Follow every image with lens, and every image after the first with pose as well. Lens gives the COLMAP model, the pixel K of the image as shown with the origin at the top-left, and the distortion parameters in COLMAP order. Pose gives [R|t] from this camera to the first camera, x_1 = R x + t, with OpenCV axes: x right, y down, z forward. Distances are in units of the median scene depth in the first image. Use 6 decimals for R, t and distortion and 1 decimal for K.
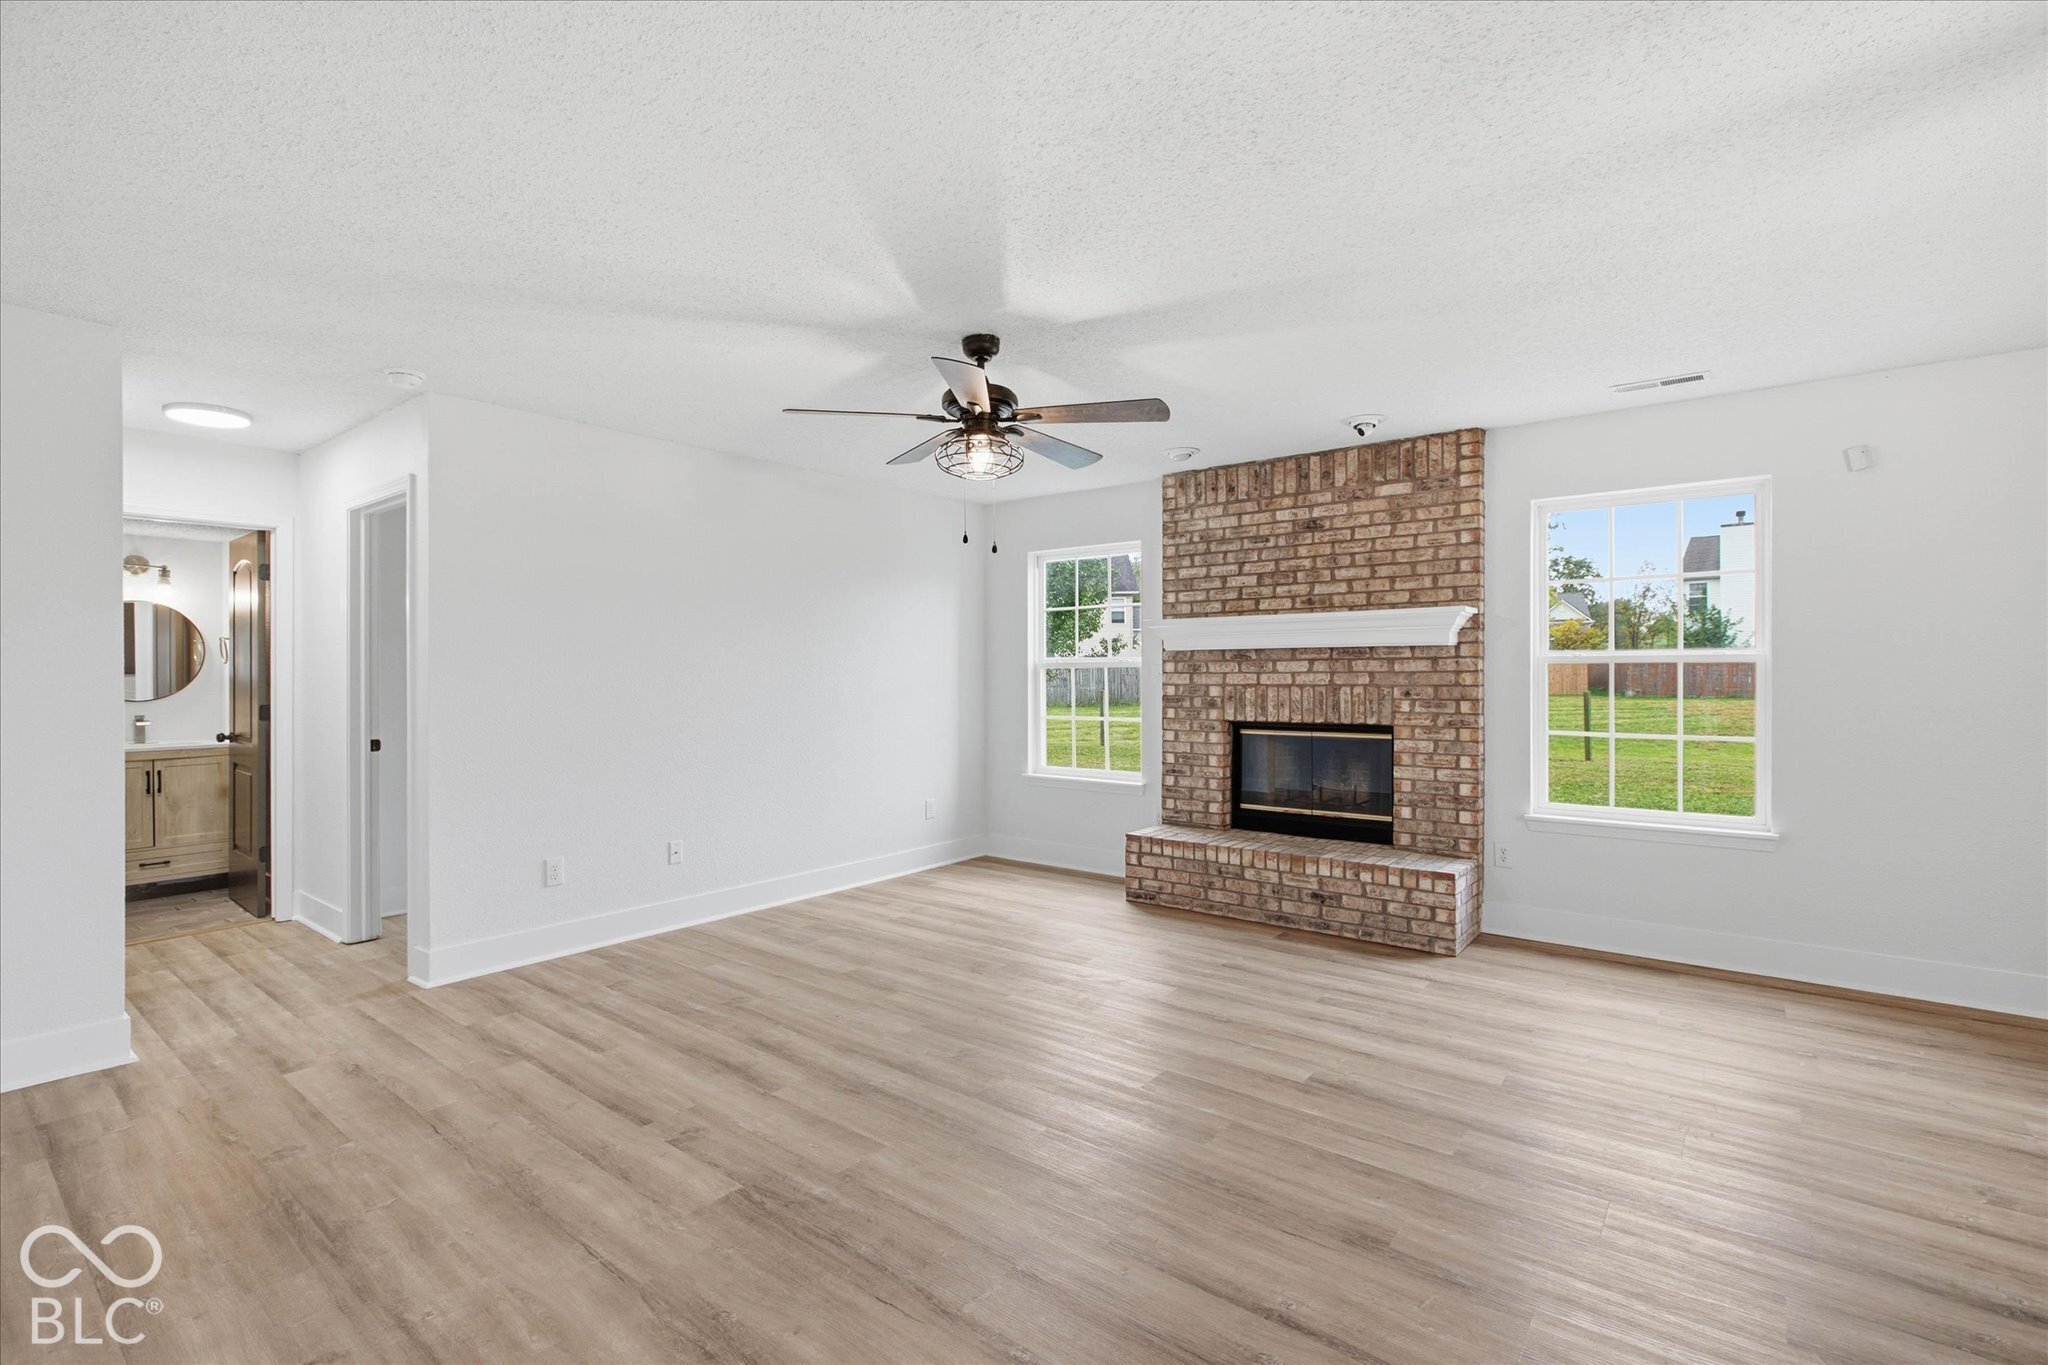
lens RADIAL K [[938.9, 0, 1032.7], [0, 938.9, 671.3], [0, 0, 1]] dist [-0.009576, 0.003236]
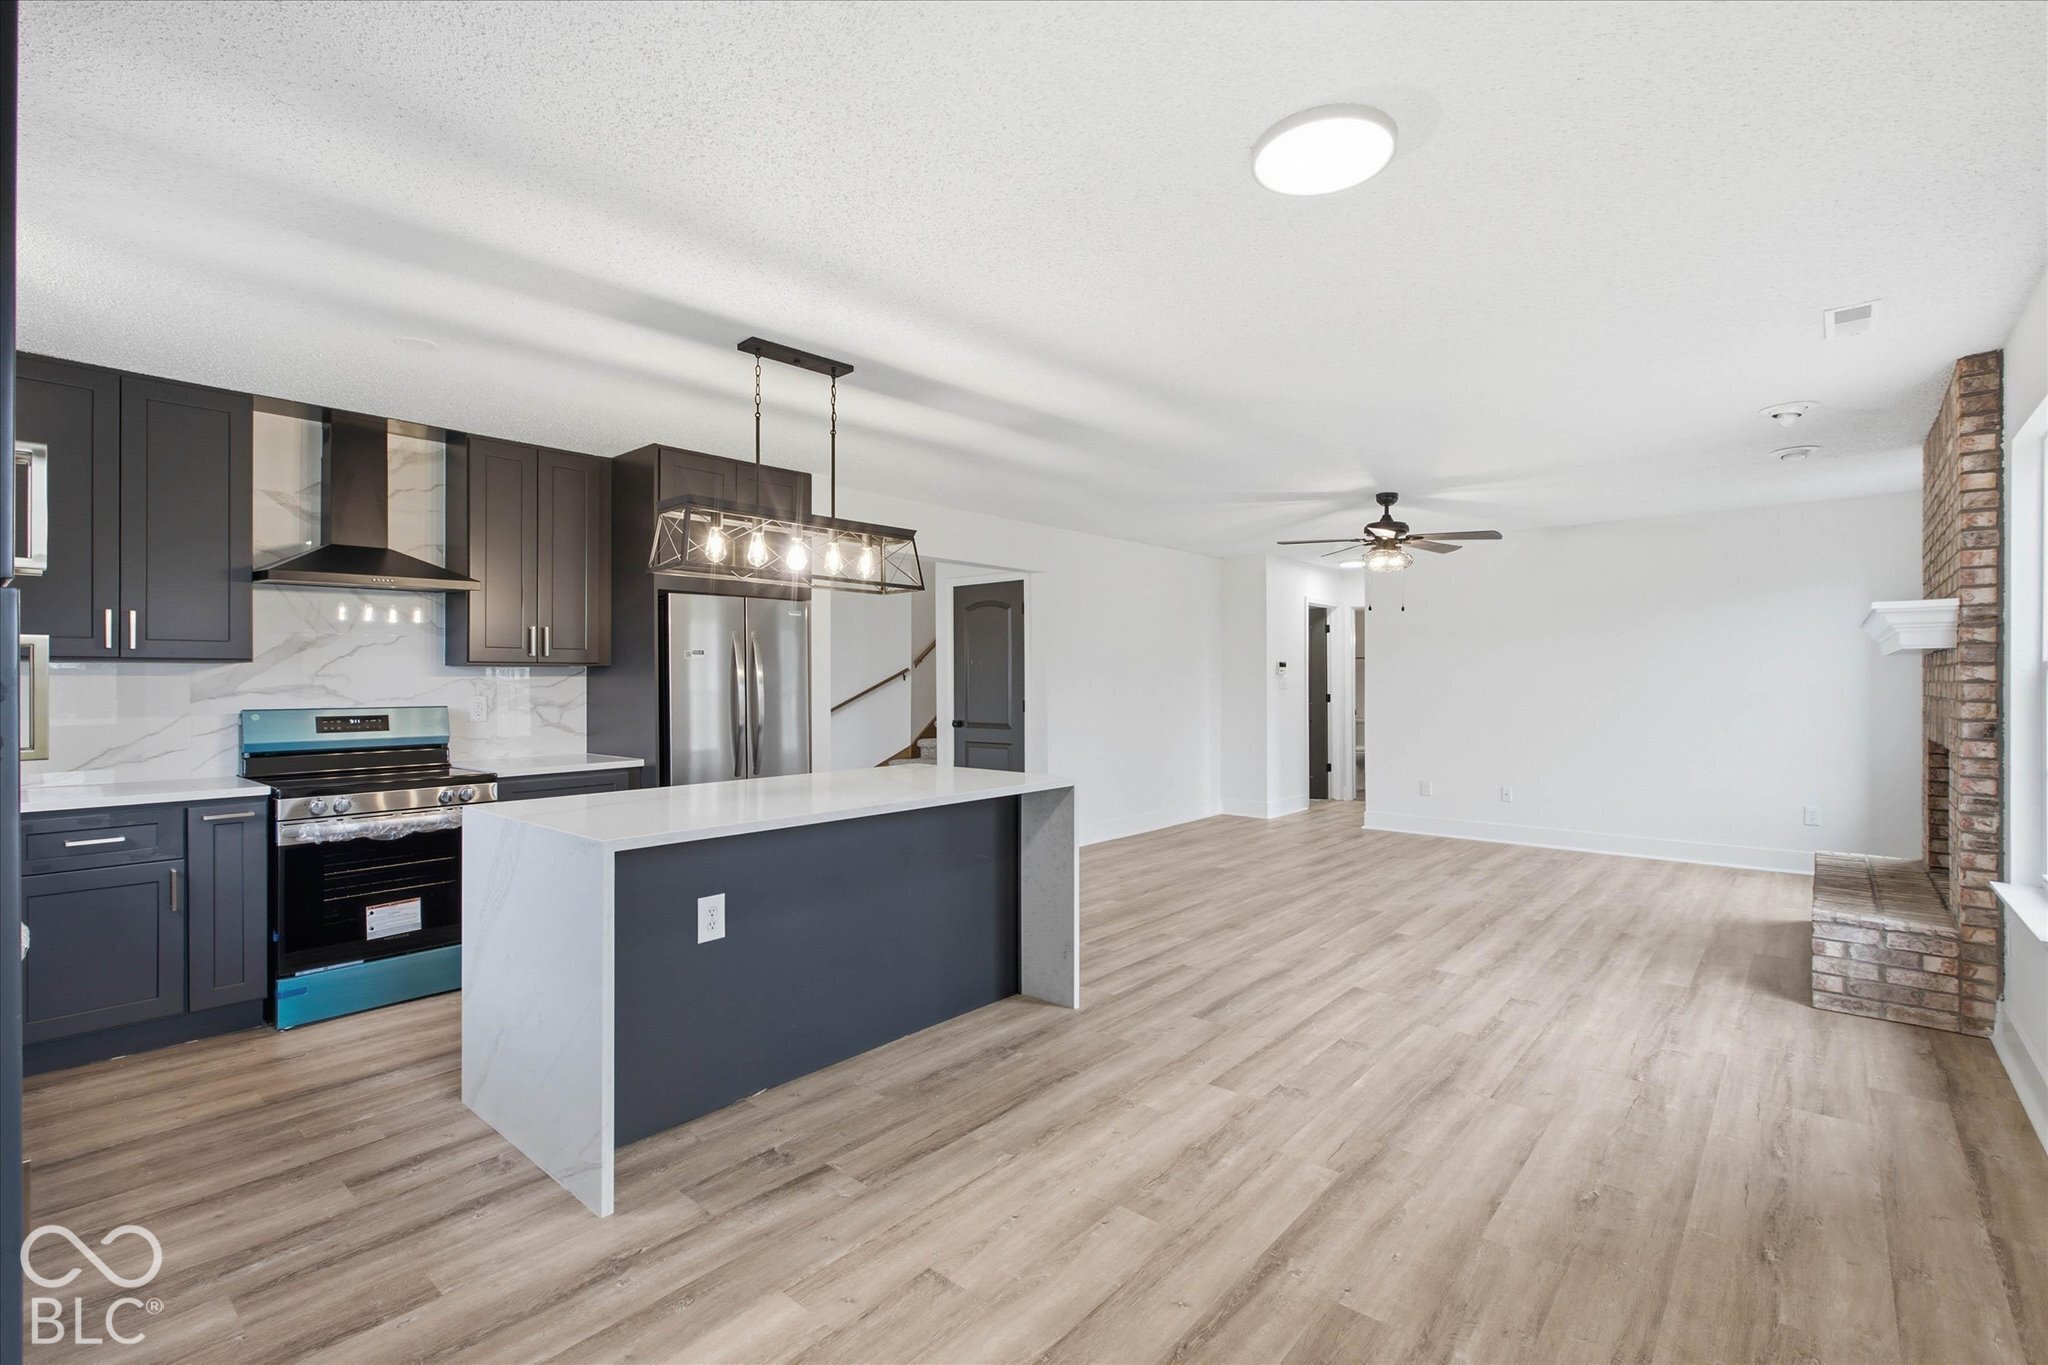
lens RADIAL K [[938.9, 0, 1020.2], [0, 938.9, 675.4], [0, 0, 1]] dist [-0.009576, 0.003236]
pose [[-0.050589, -0.000356, -0.998719, 1.172660], [0.001944, 0.999998, -0.000455, -0.006146], [0.998718, -0.001965, -0.050588, 0.260691]]
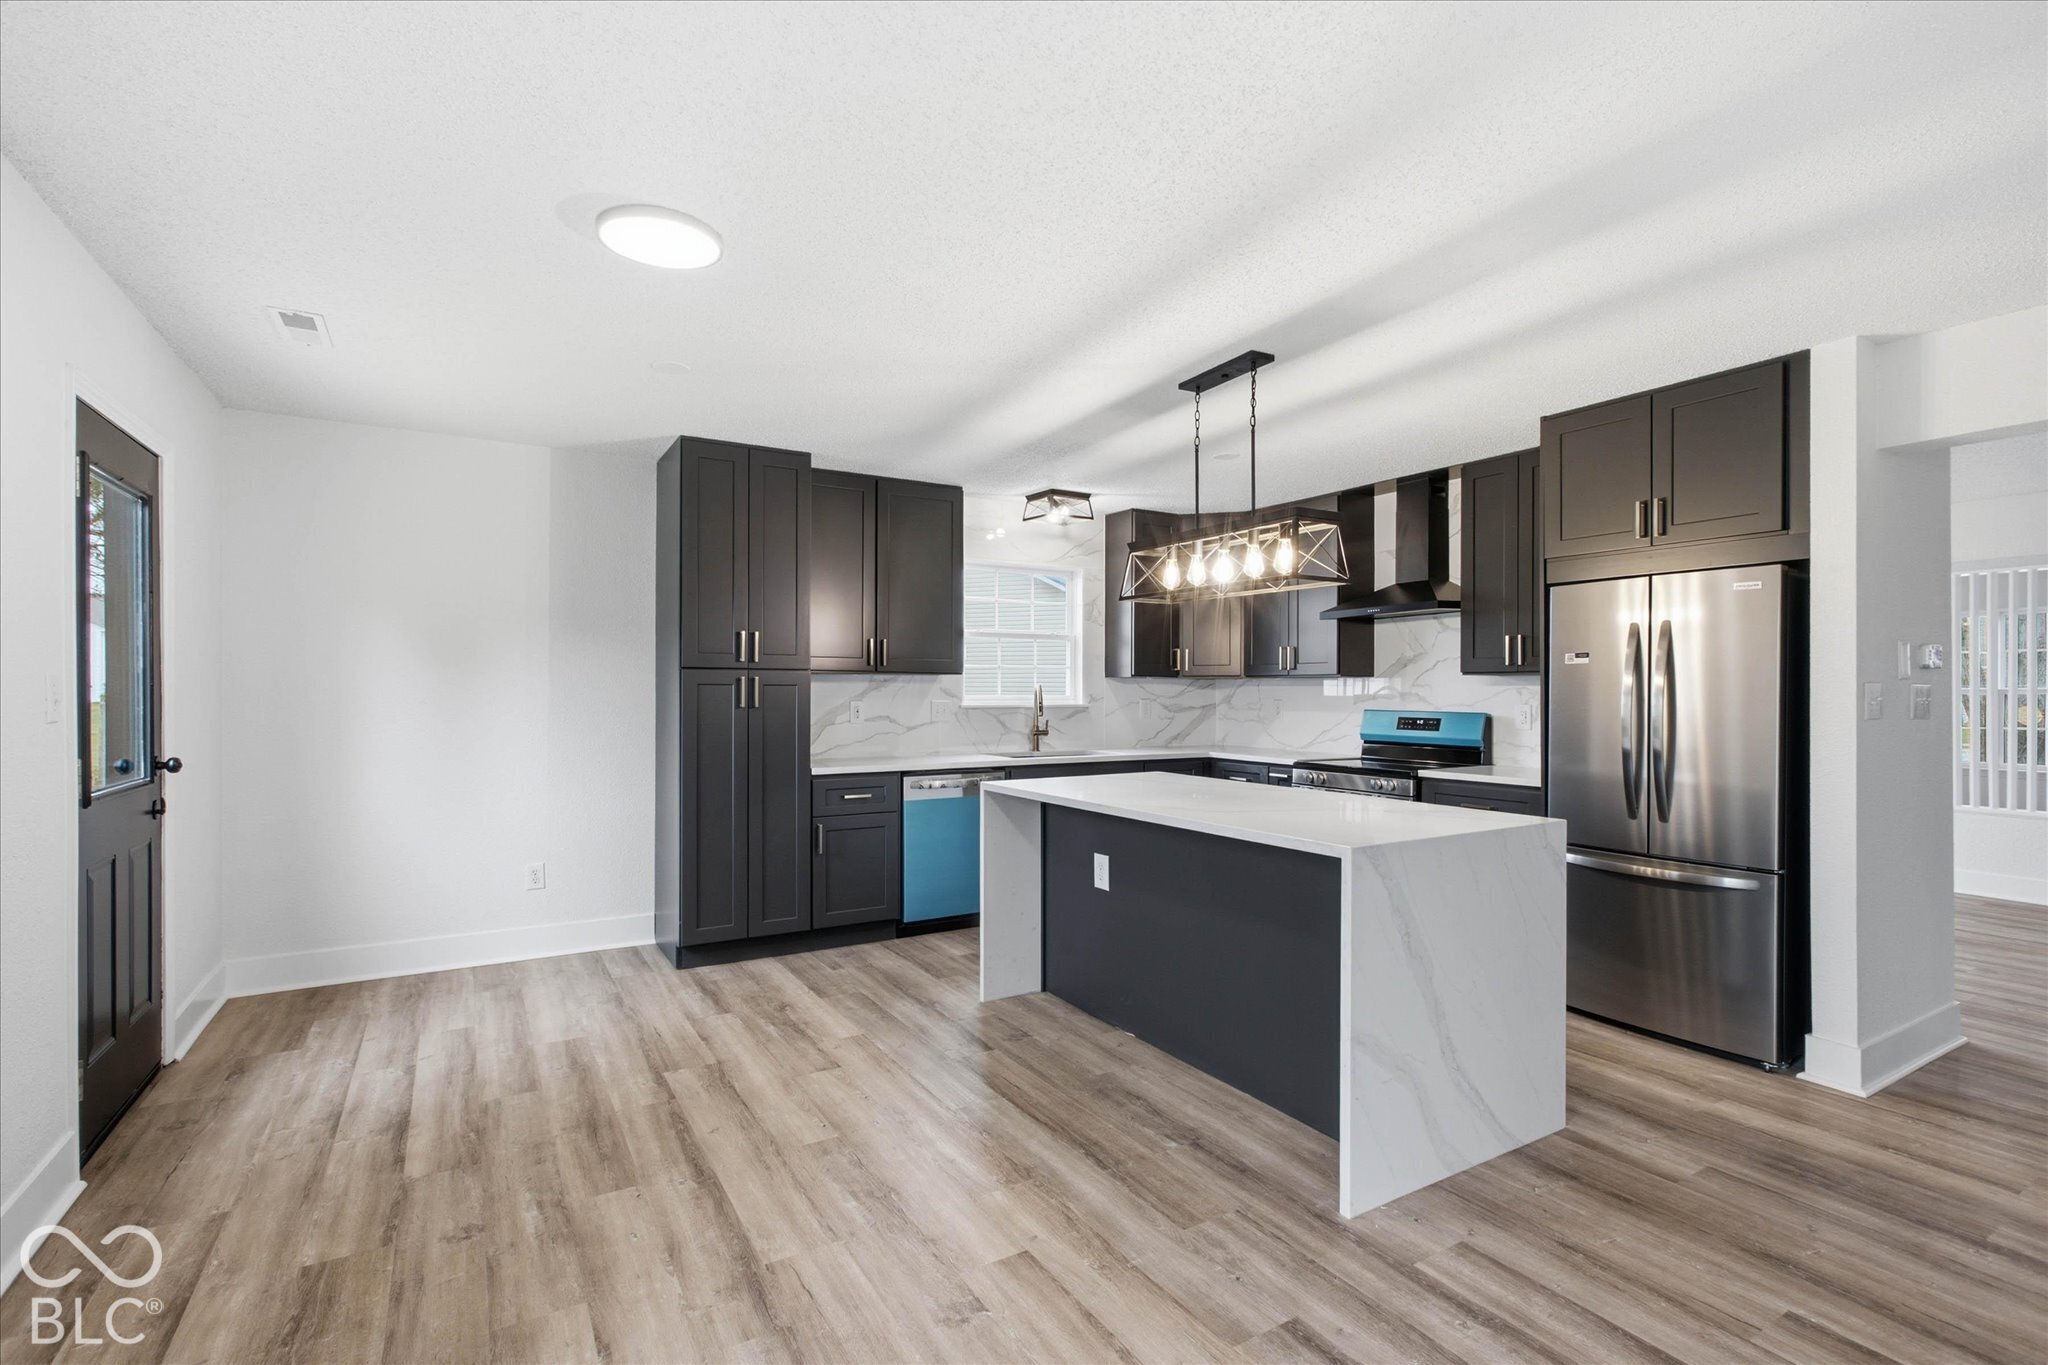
lens RADIAL K [[938.9, 0, 1020.8], [0, 938.9, 692.2], [0, 0, 1]] dist [-0.009576, 0.003236]
pose [[-0.930518, 0.003247, 0.366232, 0.388001], [0.003783, 0.999993, 0.000746, -0.002329], [-0.366226, 0.002079, -0.930523, 0.767054]]
